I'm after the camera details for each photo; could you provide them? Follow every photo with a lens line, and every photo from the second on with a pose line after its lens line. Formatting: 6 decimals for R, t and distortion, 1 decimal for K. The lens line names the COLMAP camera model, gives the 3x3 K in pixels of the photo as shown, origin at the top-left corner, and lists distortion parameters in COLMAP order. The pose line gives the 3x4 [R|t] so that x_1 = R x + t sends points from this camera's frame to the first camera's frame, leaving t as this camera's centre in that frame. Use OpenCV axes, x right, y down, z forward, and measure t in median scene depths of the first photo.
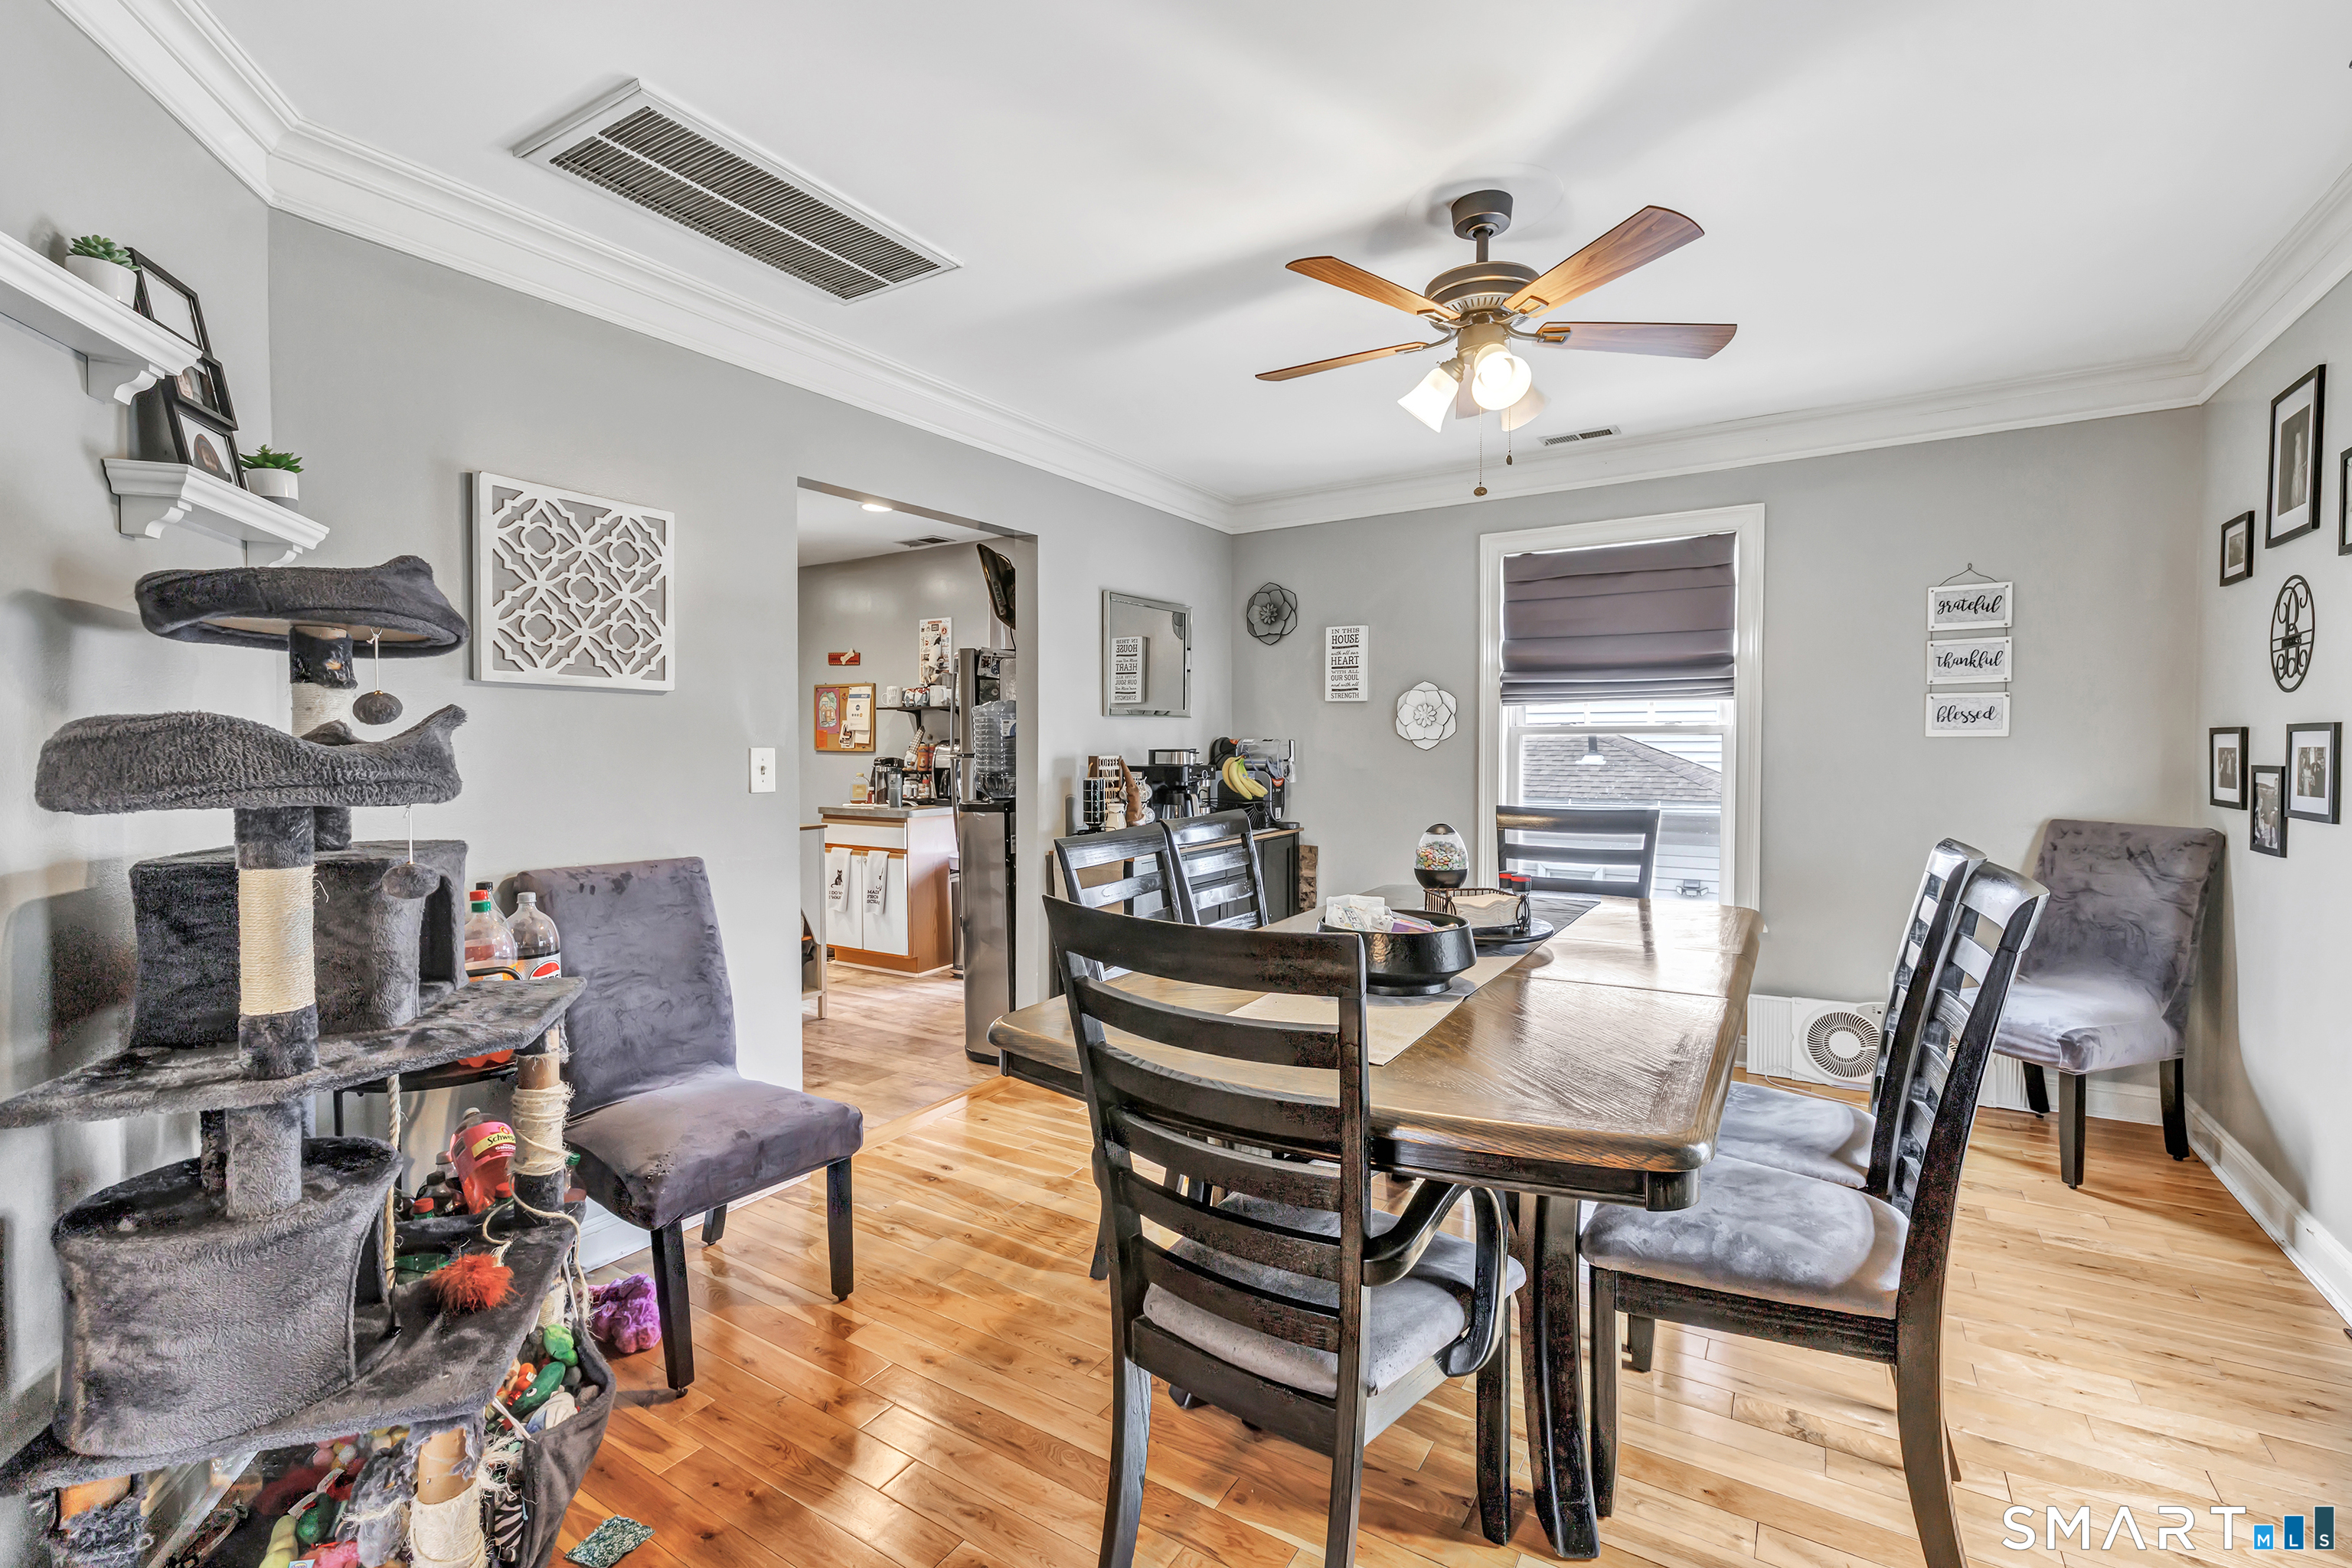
lens RADIAL K [[1069.3, 0, 1154.3], [0, 1069.3, 773.8], [0, 0, 1]] dist [-0.002677, 0.001610]
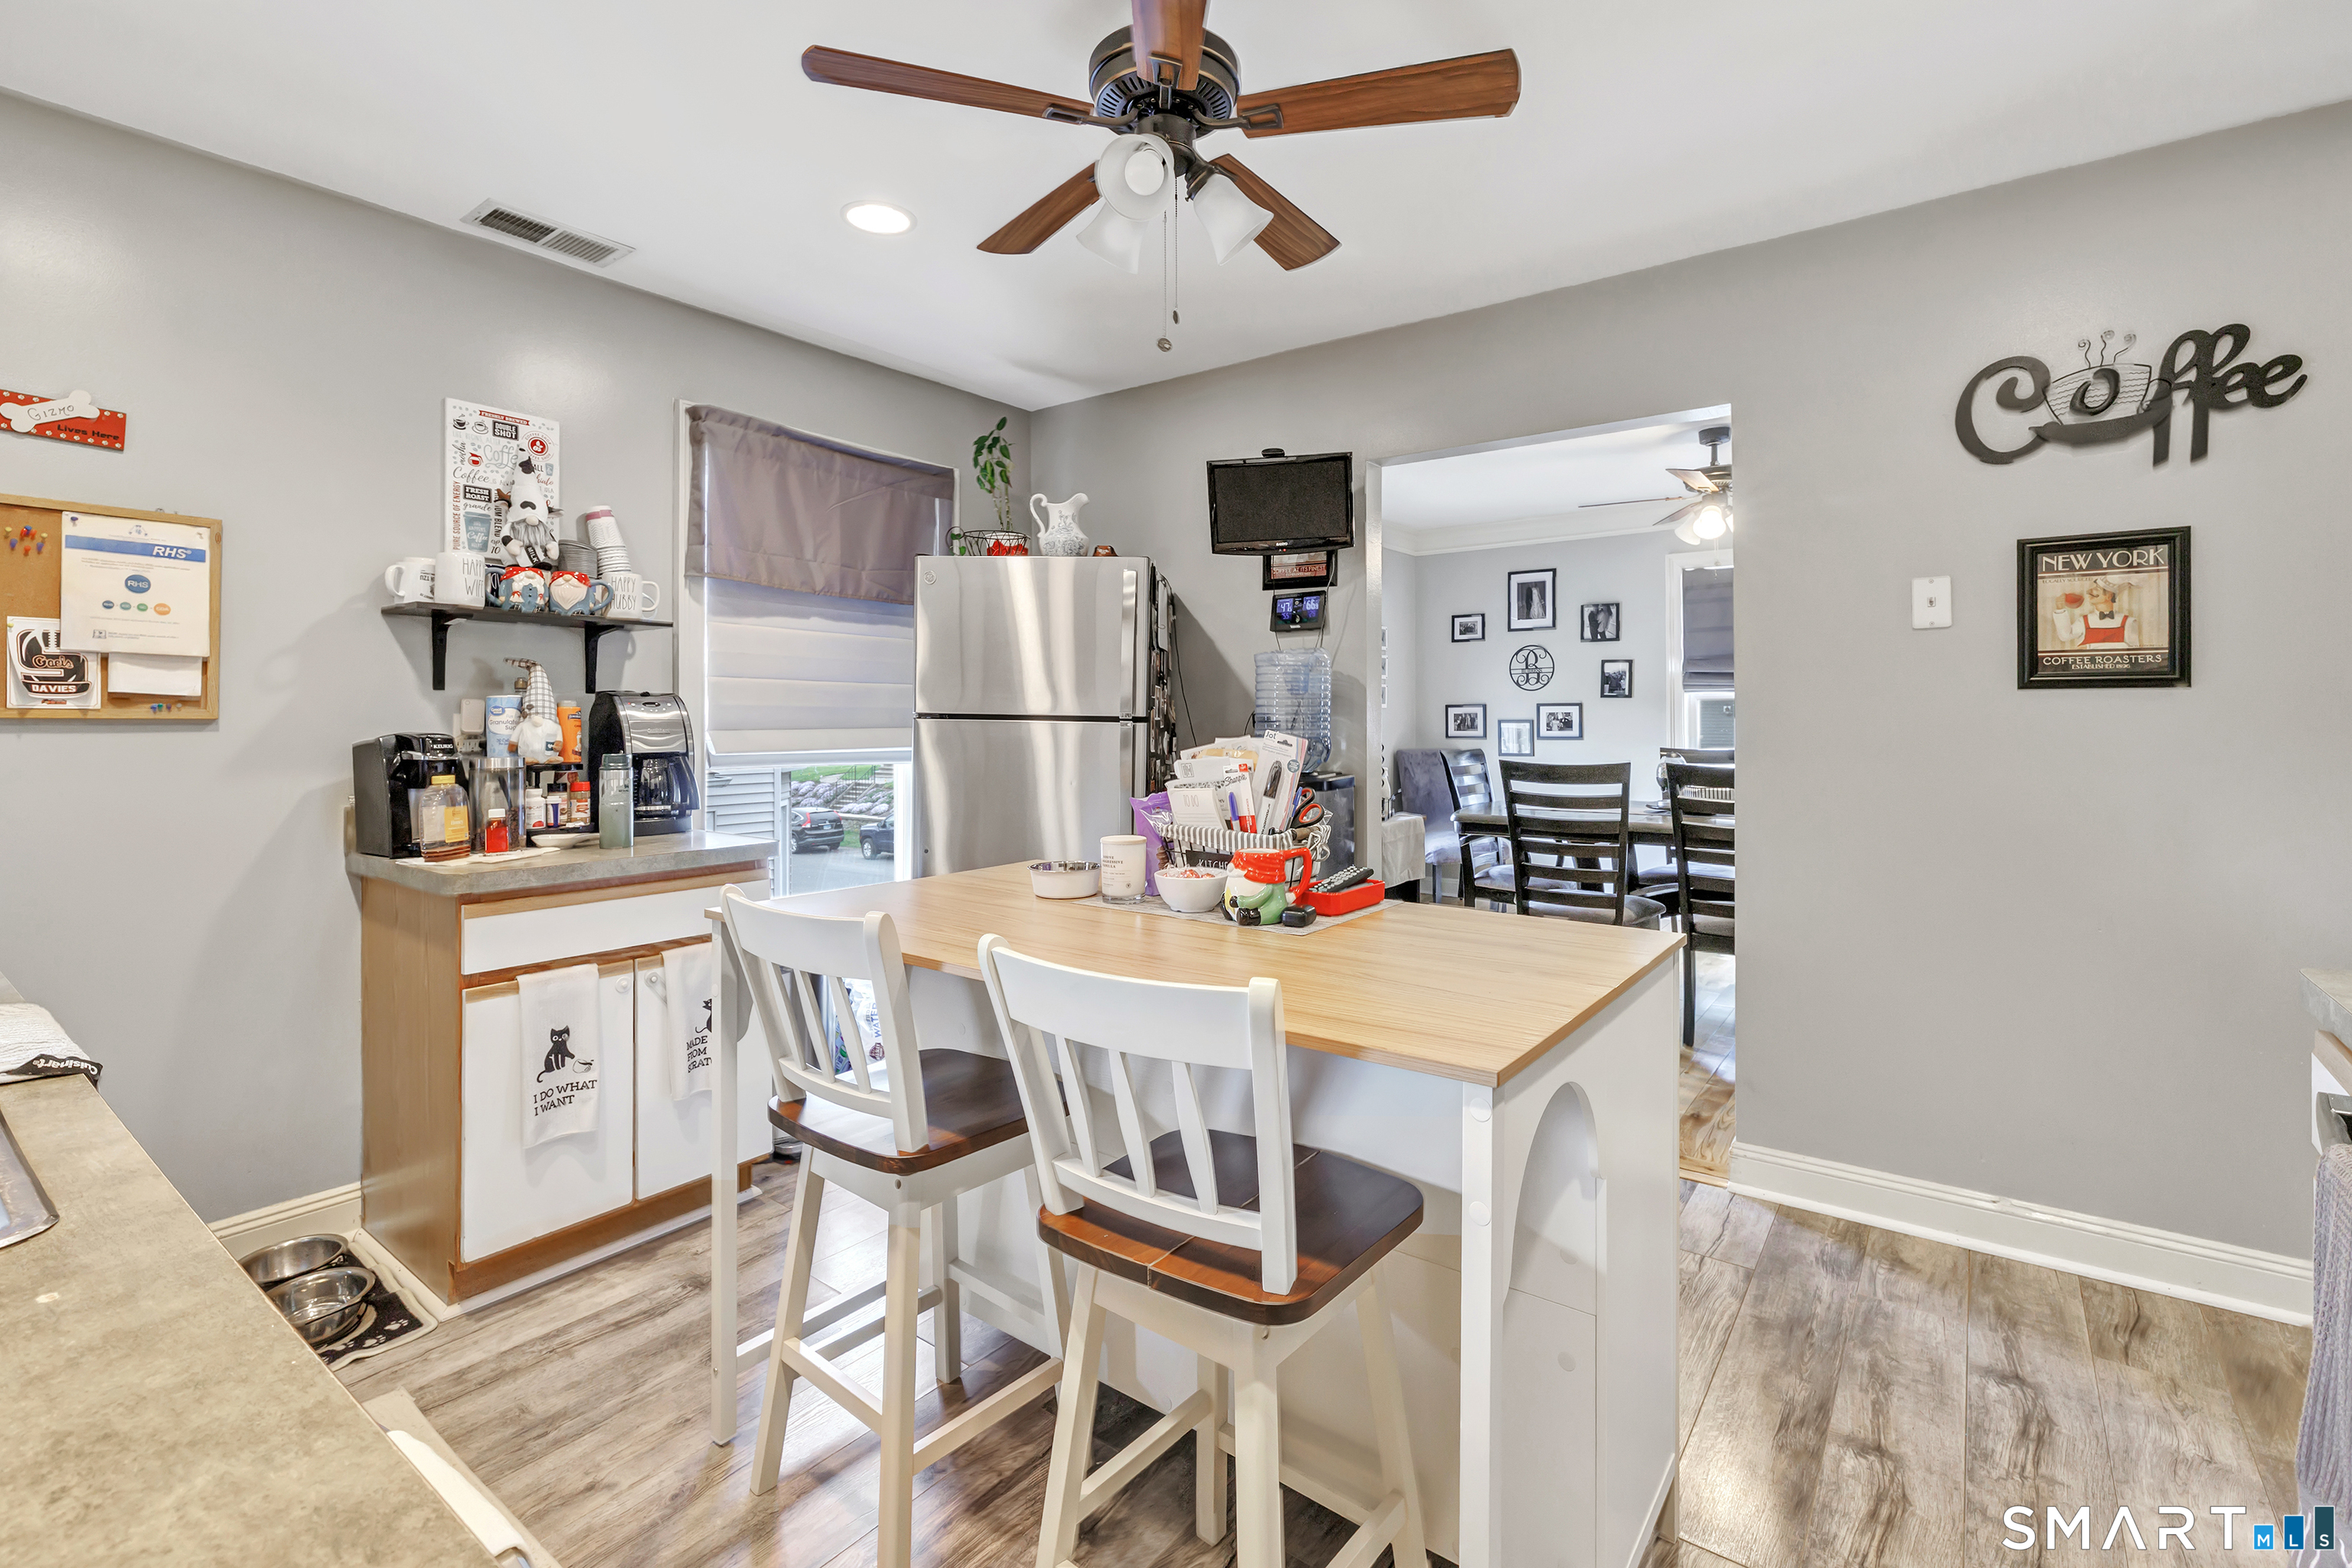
lens RADIAL K [[1069.3, 0, 1219.3], [0, 1069.3, 719.1], [0, 0, 1]] dist [-0.002677, 0.001610]
pose [[0.030163, -0.000773, 0.999545, -1.101605], [0.027956, 0.999609, -0.000070, -0.022277], [-0.999154, 0.027946, 0.030173, 1.234788]]
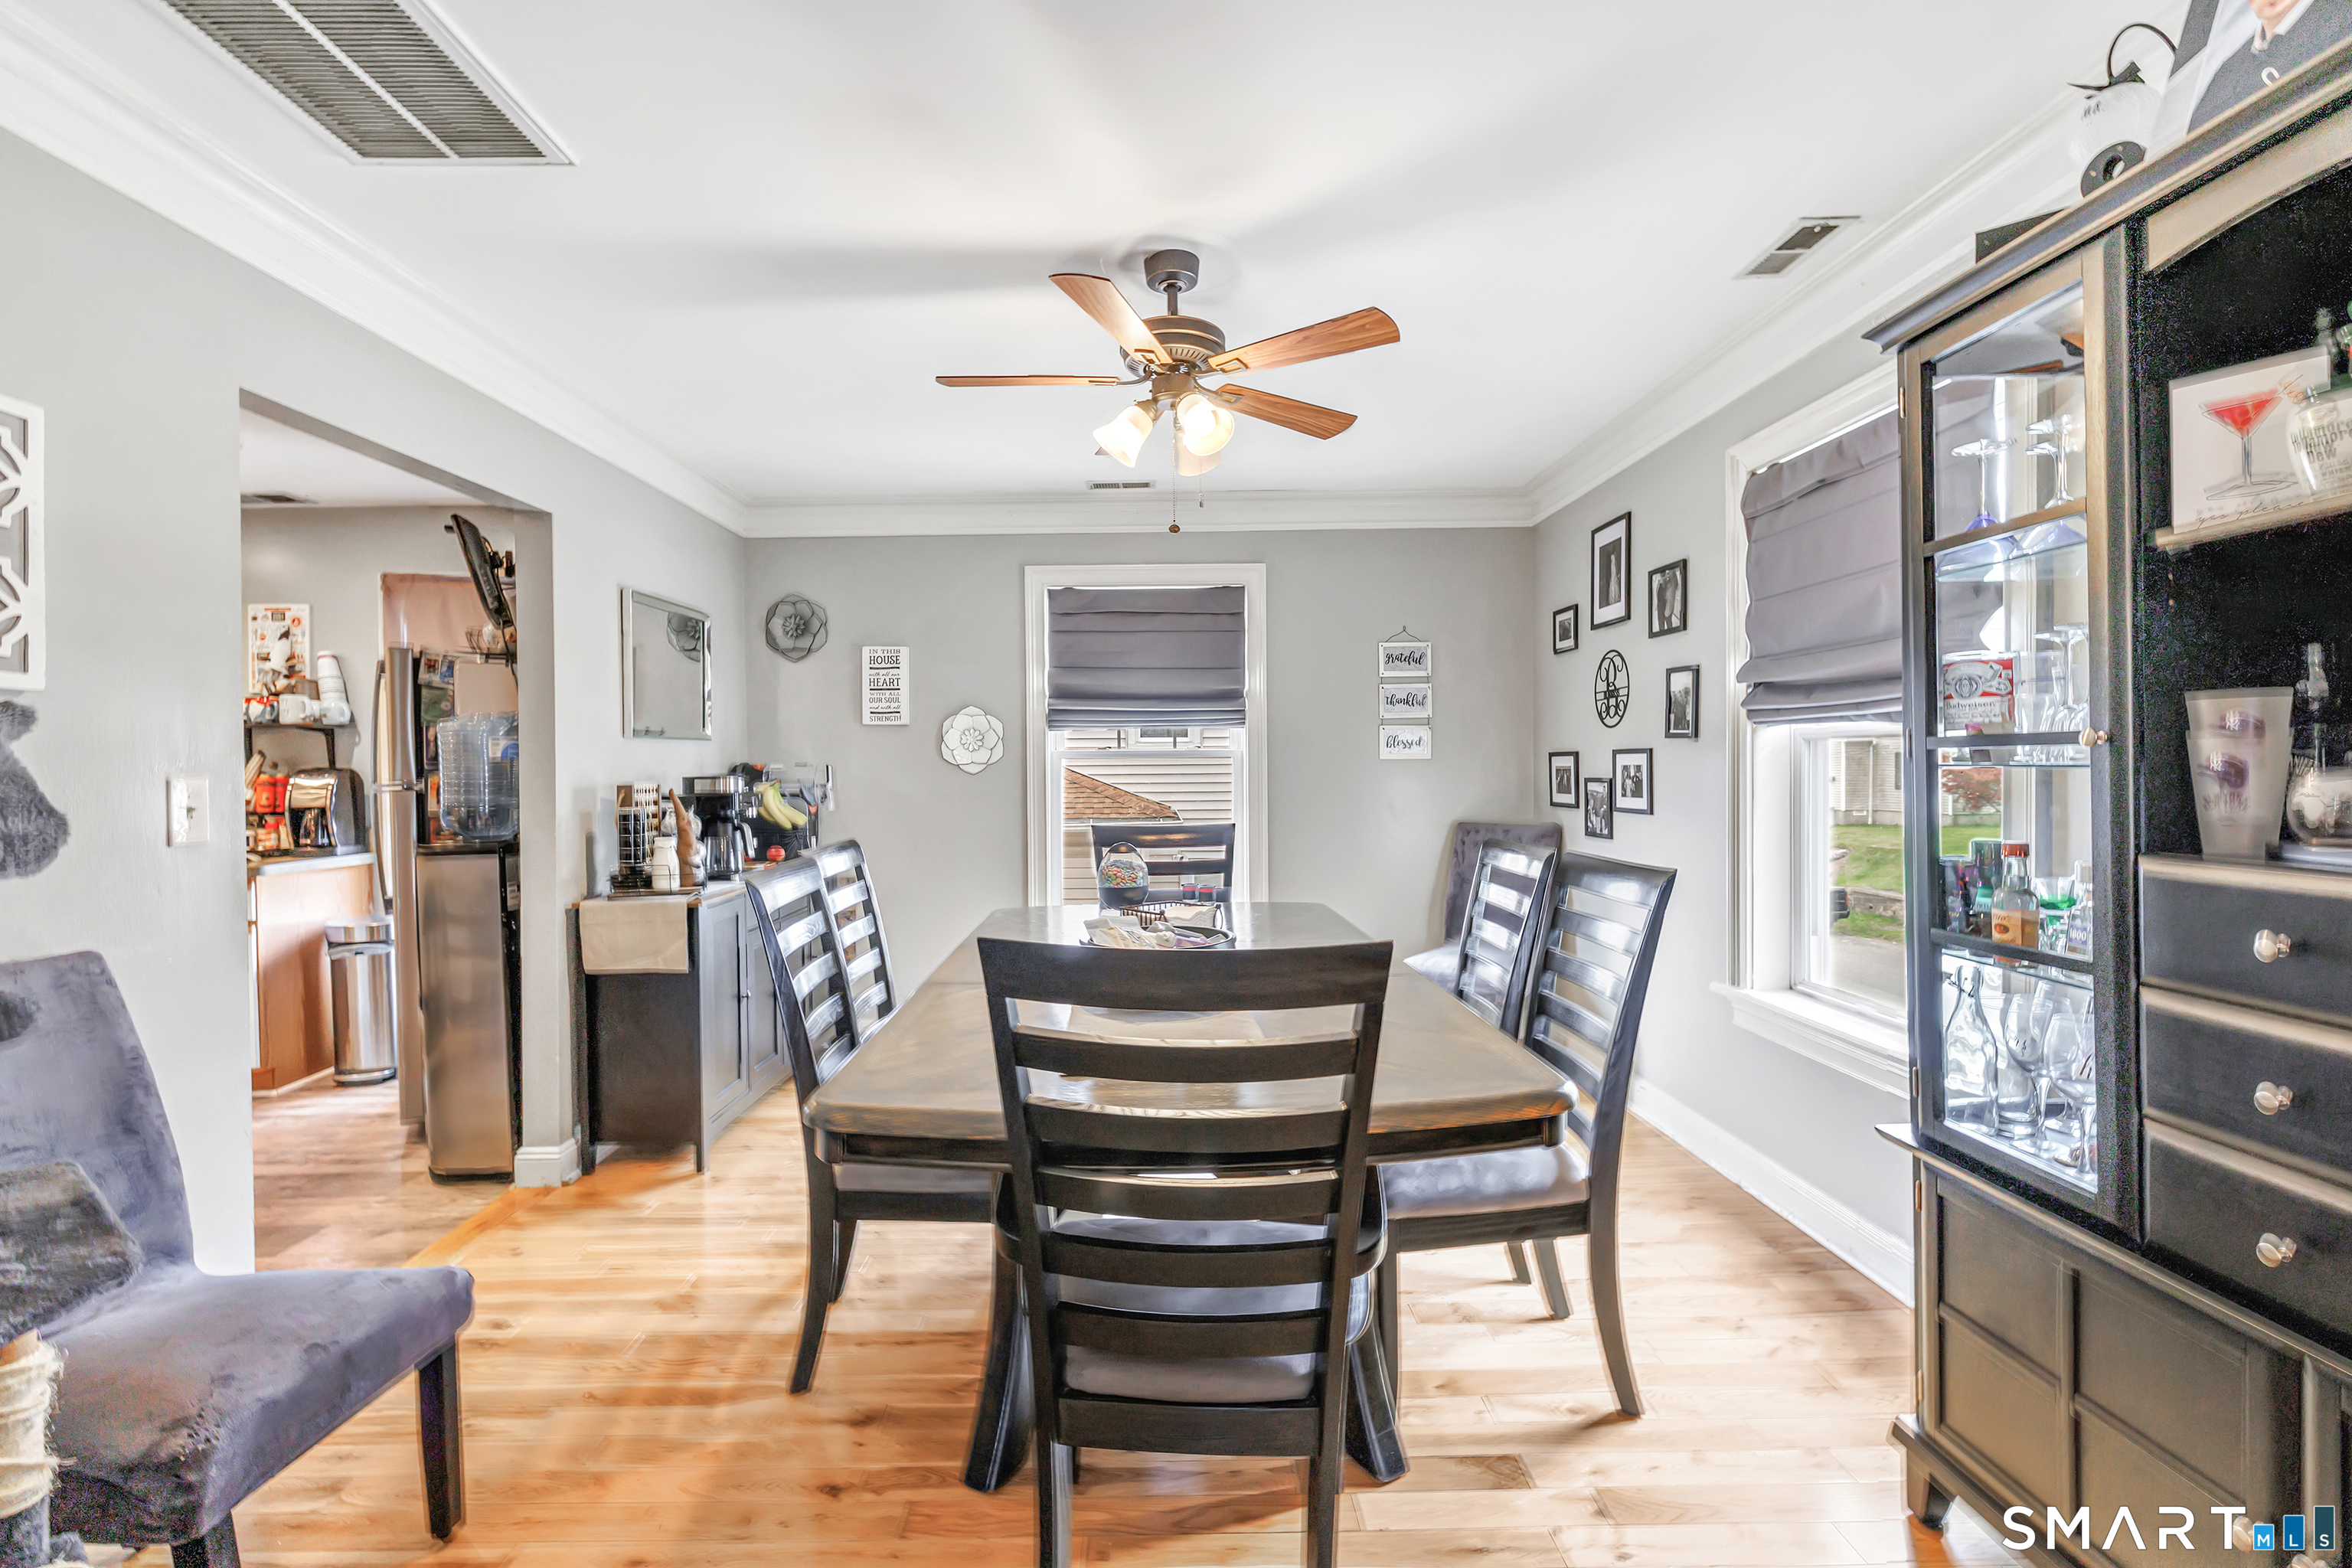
lens RADIAL K [[1069.3, 0, 1176.2], [0, 1069.3, 784.8], [0, 0, 1]] dist [-0.002677, 0.001610]
pose [[0.826372, -0.015631, 0.562907, -0.204703], [0.023354, 0.999706, -0.006524, -0.001593], [-0.562640, 0.018538, 0.826494, 0.084062]]
